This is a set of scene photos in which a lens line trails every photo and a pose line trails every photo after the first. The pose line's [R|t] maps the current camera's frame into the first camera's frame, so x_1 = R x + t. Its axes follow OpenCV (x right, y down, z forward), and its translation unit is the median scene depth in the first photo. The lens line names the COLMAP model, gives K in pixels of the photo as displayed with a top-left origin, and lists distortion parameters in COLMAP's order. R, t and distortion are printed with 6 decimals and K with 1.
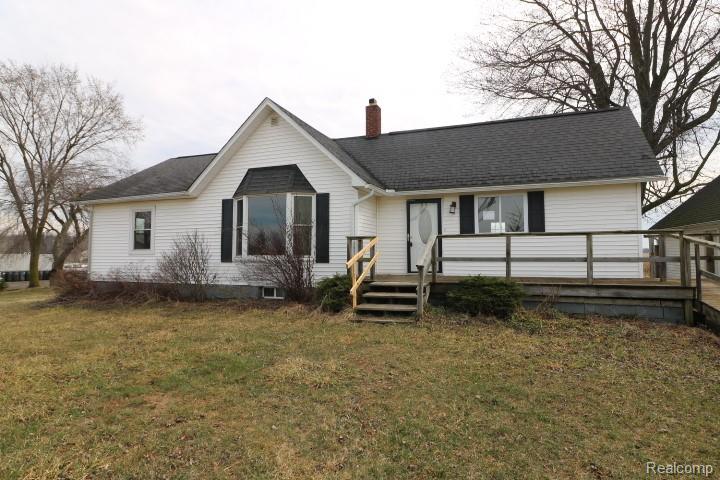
lens RADIAL K [[400.4, 0, 360.0], [0, 400.4, 240.0], [0, 0, 1]] dist [-0.000102, 0.000061]
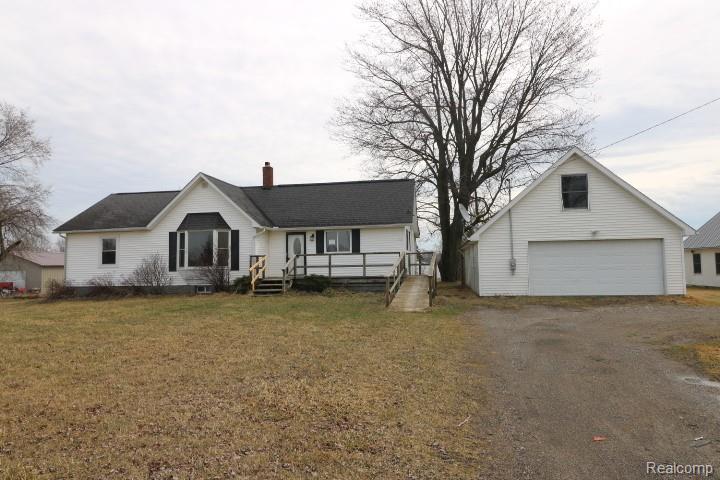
lens RADIAL K [[440.6, 0, 360.0], [0, 440.6, 240.0], [0, 0, 1]] dist [-0.000864, -0.000849]
pose [[0.978241, -0.002261, 0.207458, 0.037868], [0.007128, 0.999717, -0.022717, -0.026344], [-0.207348, 0.023701, 0.977980, -0.943719]]
